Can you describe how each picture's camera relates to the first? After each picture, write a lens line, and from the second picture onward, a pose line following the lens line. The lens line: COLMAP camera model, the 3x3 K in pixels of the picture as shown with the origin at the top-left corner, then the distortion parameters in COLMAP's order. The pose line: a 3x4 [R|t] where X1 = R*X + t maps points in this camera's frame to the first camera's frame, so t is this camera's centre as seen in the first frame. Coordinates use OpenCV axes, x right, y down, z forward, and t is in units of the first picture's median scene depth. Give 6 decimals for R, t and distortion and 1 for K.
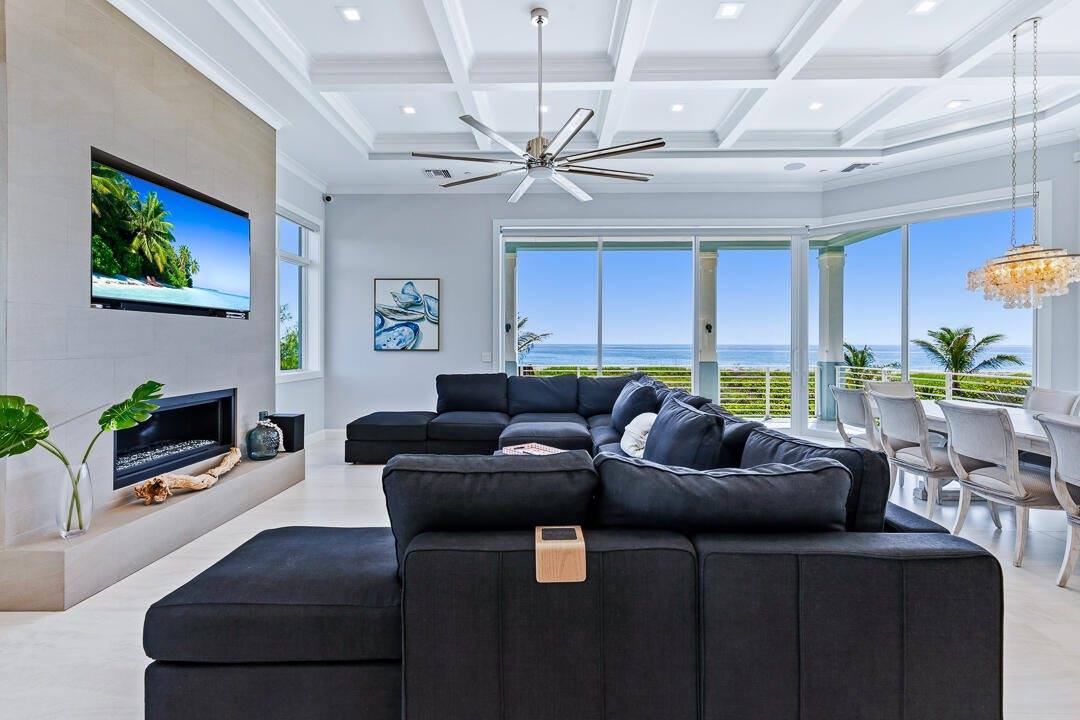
lens RADIAL K [[493.1, 0, 540.0], [0, 493.1, 353.1], [0, 0, 1]] dist [0.003752, -0.000211]
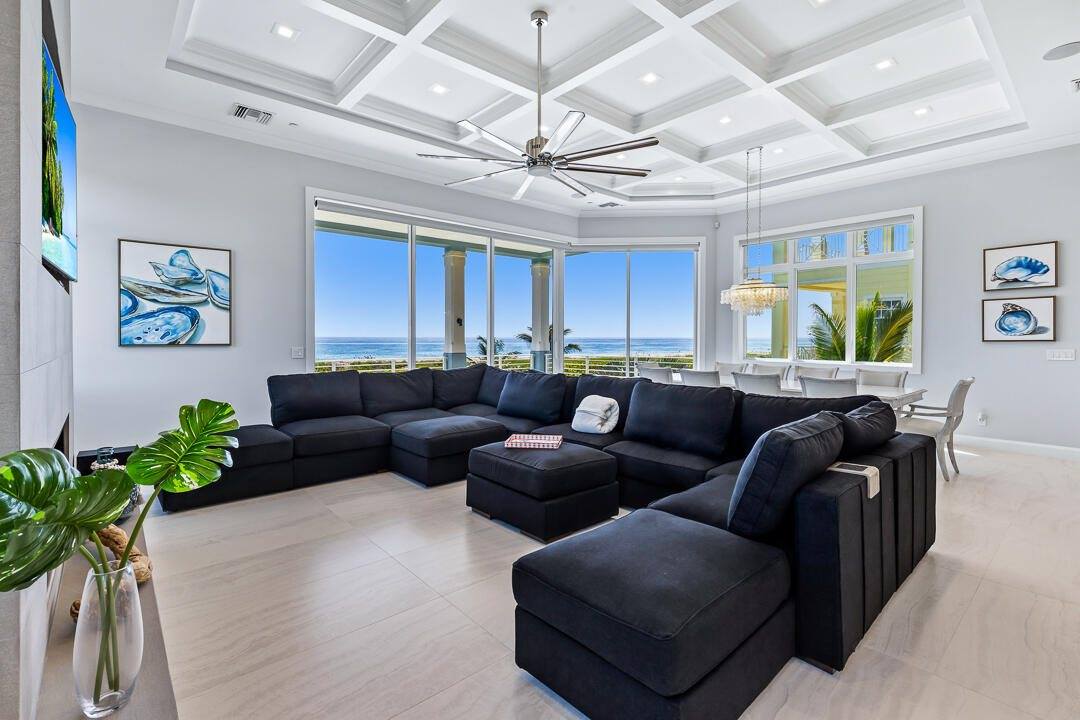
lens RADIAL K [[493.1, 0, 538.7], [0, 493.1, 356.4], [0, 0, 1]] dist [0.003752, -0.000211]
pose [[0.740140, -0.026461, 0.671932, -0.367027], [0.010699, 0.999562, 0.027578, -0.003957], [-0.672368, -0.013223, 0.740099, 0.119012]]
